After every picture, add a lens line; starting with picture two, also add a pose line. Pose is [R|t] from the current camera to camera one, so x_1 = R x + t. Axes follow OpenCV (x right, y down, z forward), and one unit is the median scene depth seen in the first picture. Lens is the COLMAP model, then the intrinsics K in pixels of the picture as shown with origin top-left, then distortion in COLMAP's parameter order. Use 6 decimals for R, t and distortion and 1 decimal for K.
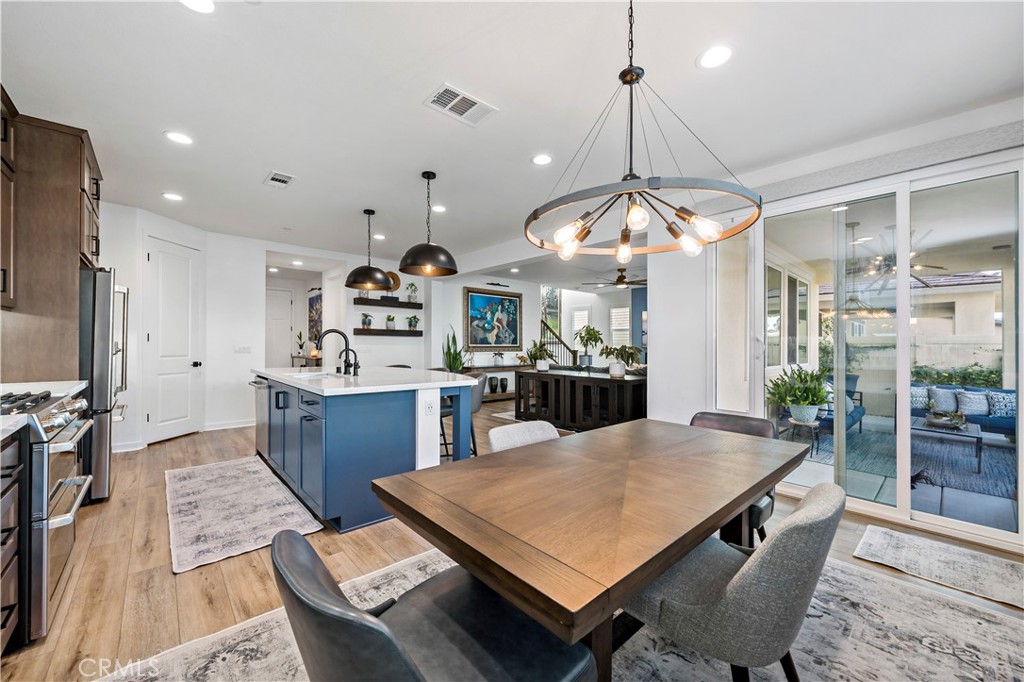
lens RADIAL K [[386.4, 0, 509.7], [0, 386.4, 343.9], [0, 0, 1]] dist [-0.001512, -0.000749]
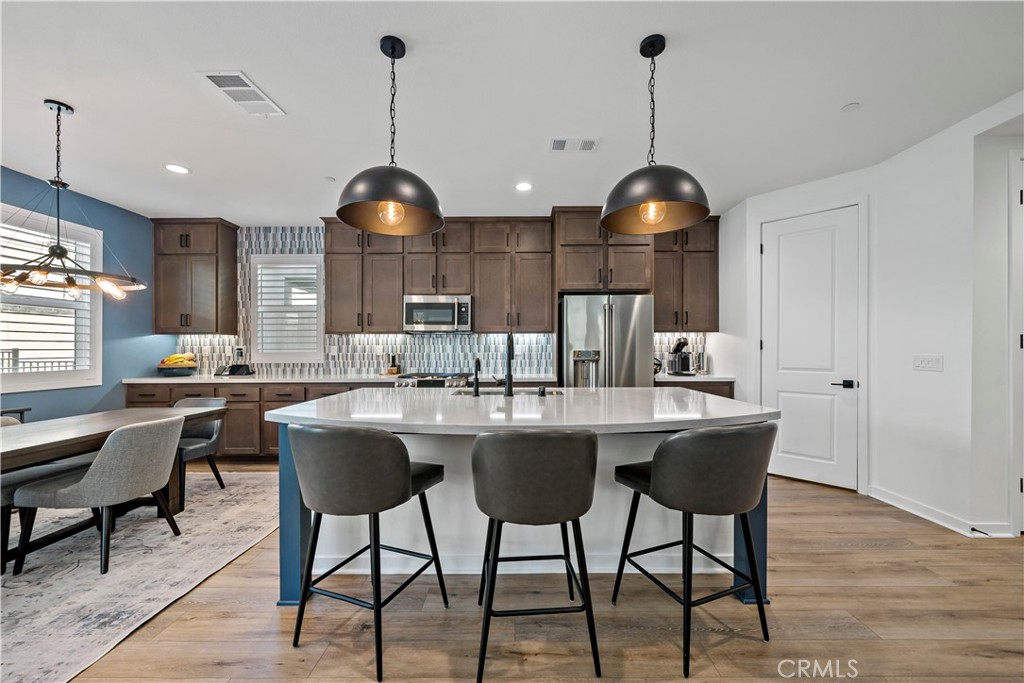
lens RADIAL K [[386.4, 0, 517.9], [0, 386.4, 352.5], [0, 0, 1]] dist [-0.001512, -0.000749]
pose [[-0.682651, -0.002465, -0.730741, 0.030843], [-0.000791, 0.999996, -0.002635, 0.001978], [0.730744, -0.001221, -0.682650, 0.732499]]
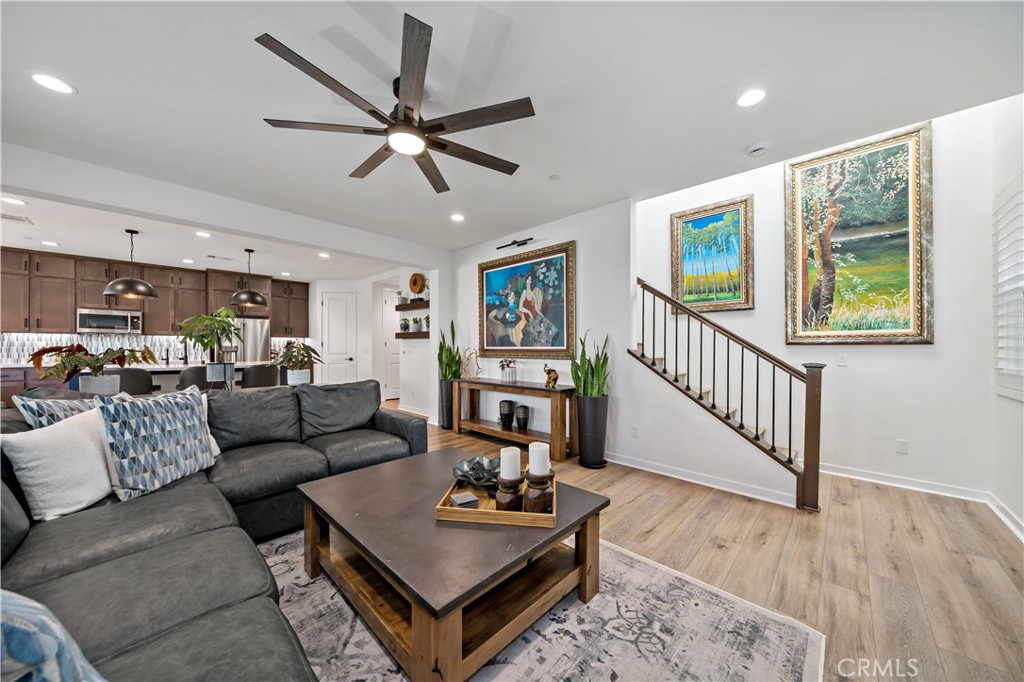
lens RADIAL K [[363.9, 0, 516.2], [0, 363.9, 347.4], [0, 0, 1]] dist [-0.004518, 0.001042]
pose [[0.055238, -0.003647, -0.998467, 0.619819], [0.000455, 0.999993, -0.003627, 0.005781], [0.998473, -0.000254, 0.055239, 1.172566]]
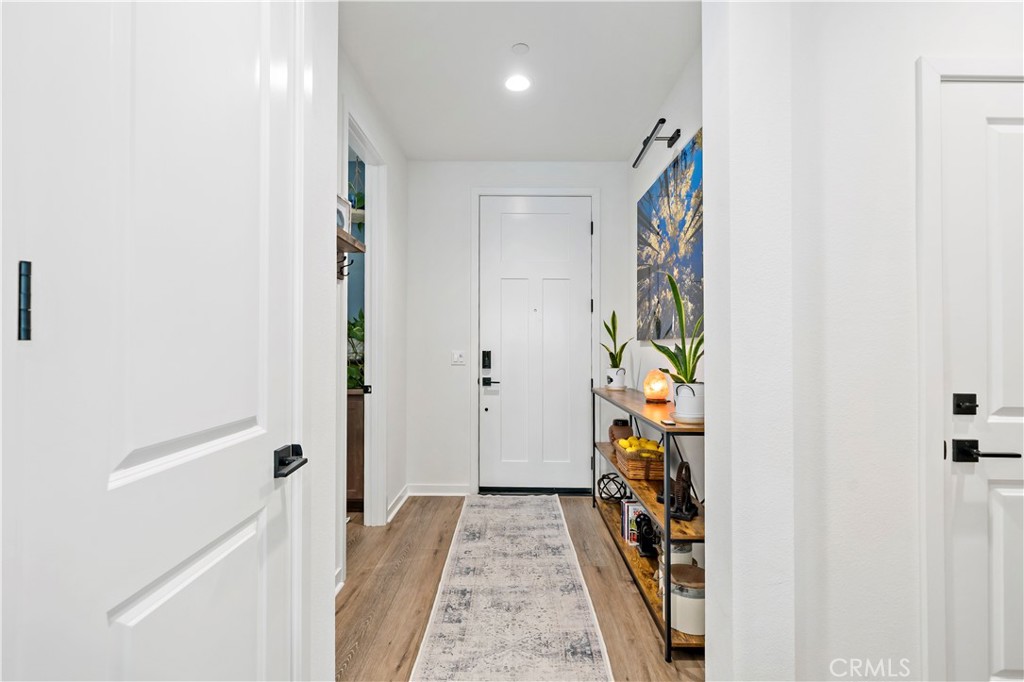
lens RADIAL K [[439.9, 0, 510.8], [0, 439.9, 343.6], [0, 0, 1]] dist [-0.001853, -0.000038]
pose [[0.741430, -0.011396, -0.670934, -0.106985], [0.003198, 0.999904, -0.013450, -0.000430], [0.671023, 0.007826, 0.741395, 0.199680]]
